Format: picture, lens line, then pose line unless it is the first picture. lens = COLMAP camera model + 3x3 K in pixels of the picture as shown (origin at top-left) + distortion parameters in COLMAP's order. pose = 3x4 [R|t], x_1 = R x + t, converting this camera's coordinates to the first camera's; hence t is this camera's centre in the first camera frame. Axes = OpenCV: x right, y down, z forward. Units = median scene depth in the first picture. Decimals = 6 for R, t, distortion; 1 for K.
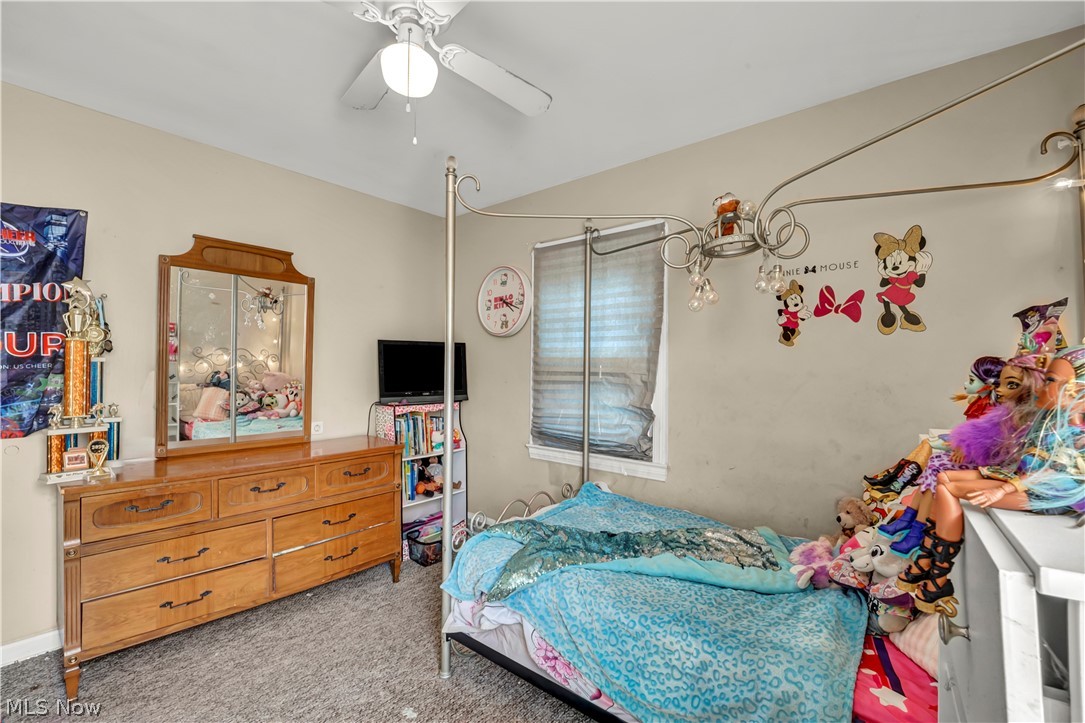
lens RADIAL K [[466.2, 0, 542.8], [0, 466.2, 362.7], [0, 0, 1]] dist [0.001472, -0.000626]
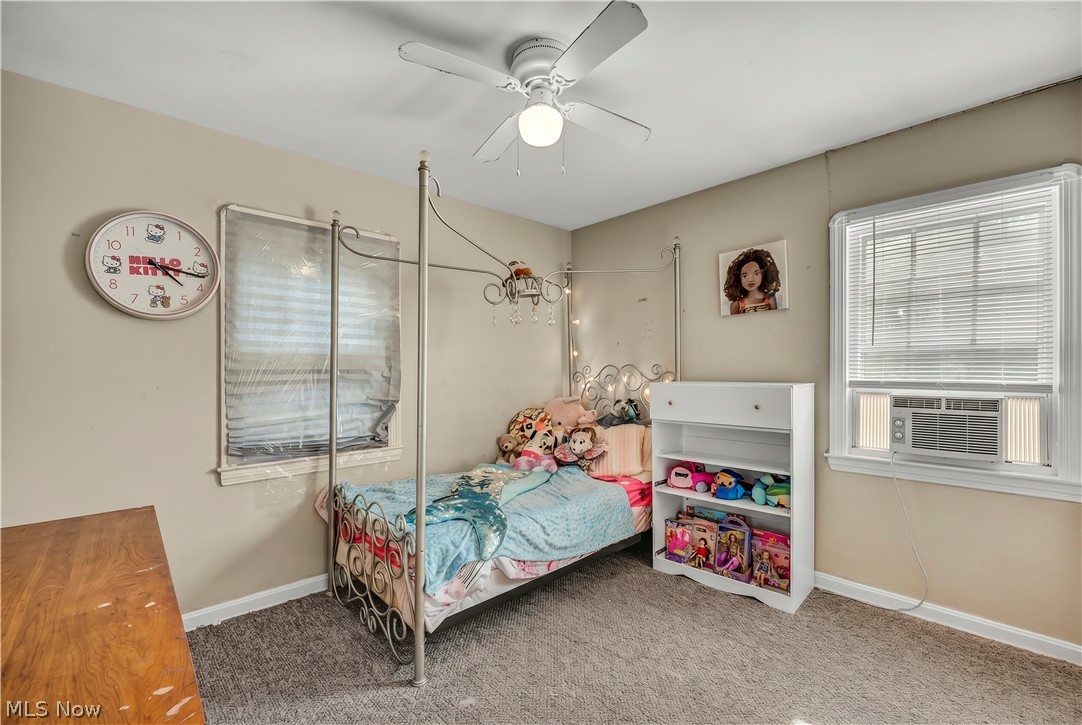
lens RADIAL K [[464.9, 0, 542.5], [0, 464.9, 366.8], [0, 0, 1]] dist [0.001472, -0.000626]
pose [[0.131711, -0.006116, 0.991269, -0.777885], [0.001279, 0.999981, 0.006000, 0.009182], [-0.991287, 0.000478, 0.131716, 0.434245]]
